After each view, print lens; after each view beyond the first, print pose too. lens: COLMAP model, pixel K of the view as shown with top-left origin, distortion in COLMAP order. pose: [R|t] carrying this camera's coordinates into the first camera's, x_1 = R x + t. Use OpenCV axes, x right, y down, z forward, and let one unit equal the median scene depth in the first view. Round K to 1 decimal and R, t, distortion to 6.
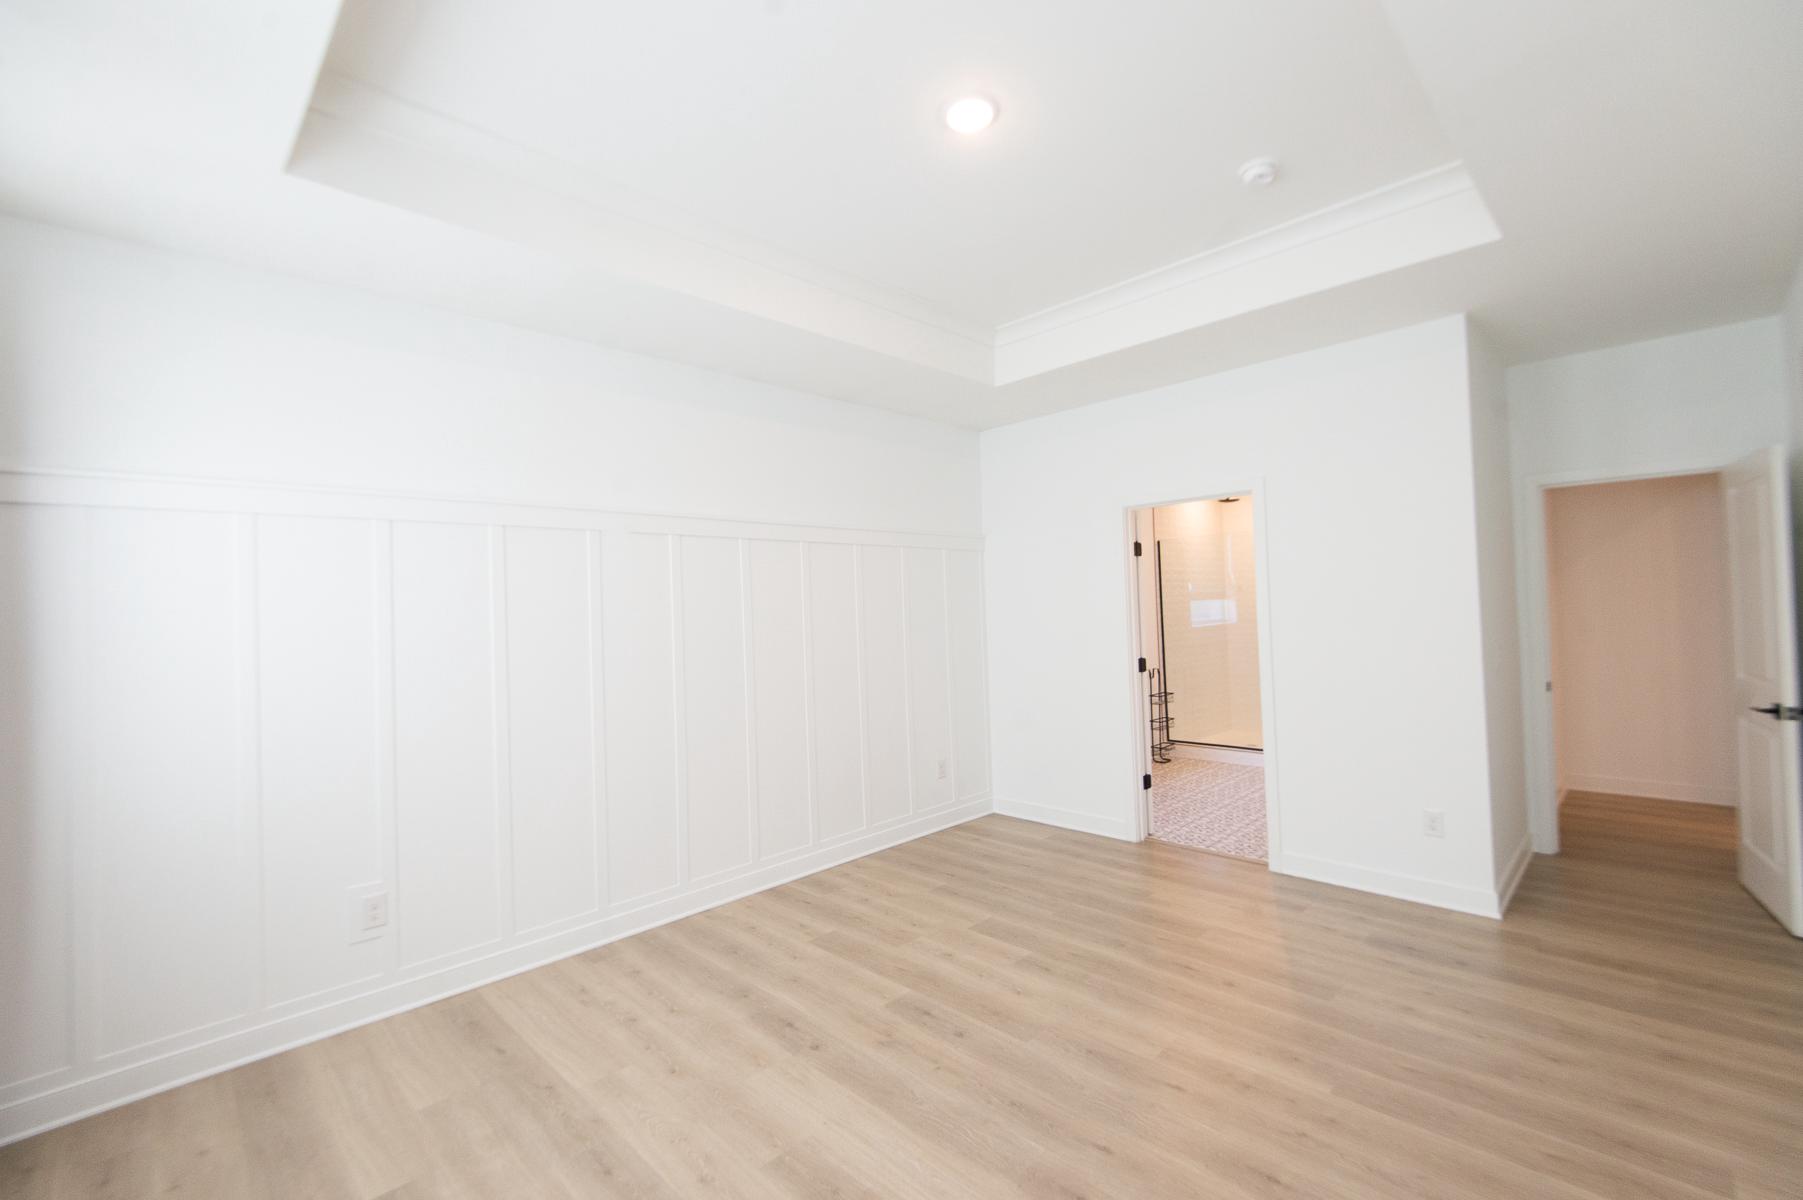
lens RADIAL K [[789.9, 0, 899.3], [0, 789.9, 597.7], [0, 0, 1]] dist [0.033176, -0.015858]
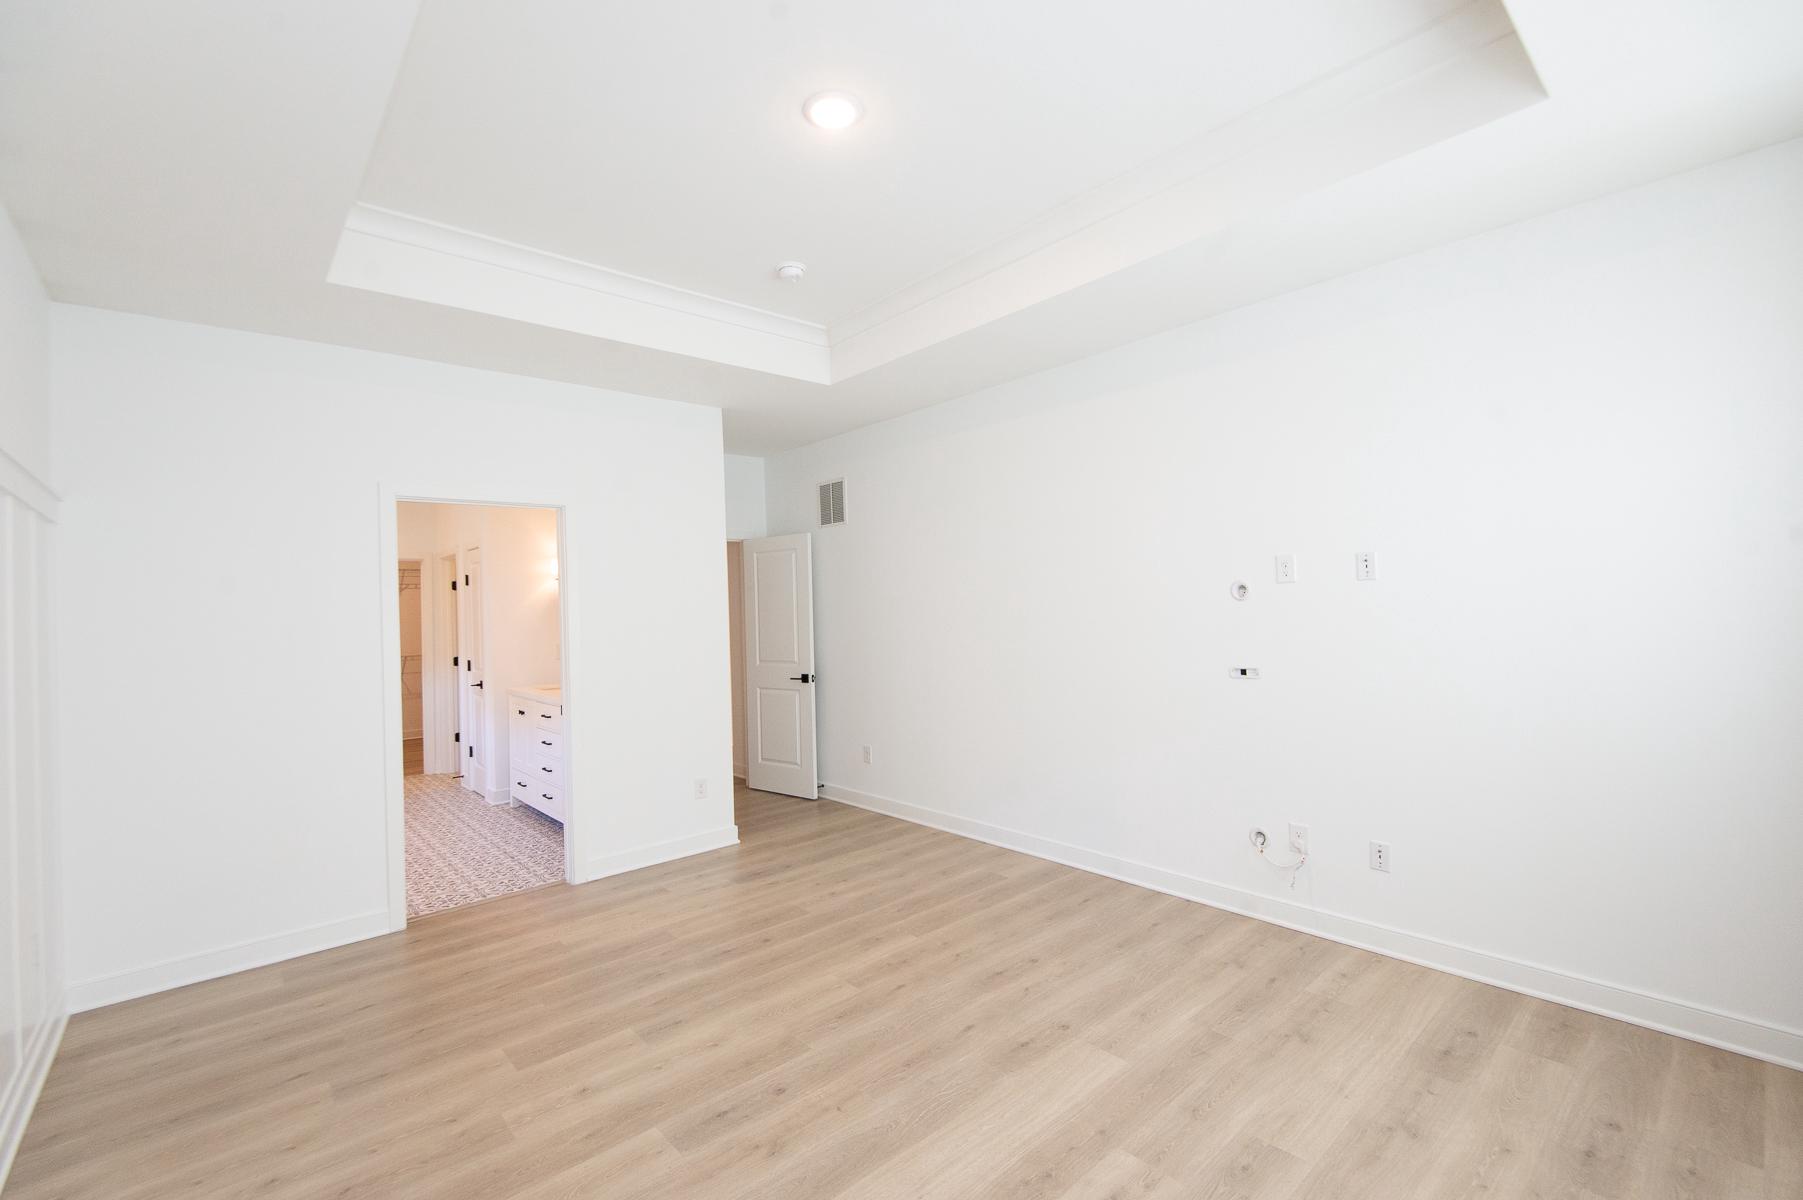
lens RADIAL K [[789.9, 0, 899.3], [0, 789.9, 597.7], [0, 0, 1]] dist [0.033176, -0.015858]
pose [[0.042452, 0.041766, 0.998225, -0.657431], [0.014770, 0.998990, -0.042426, 0.032517], [-0.998989, 0.016545, 0.041792, 0.653527]]
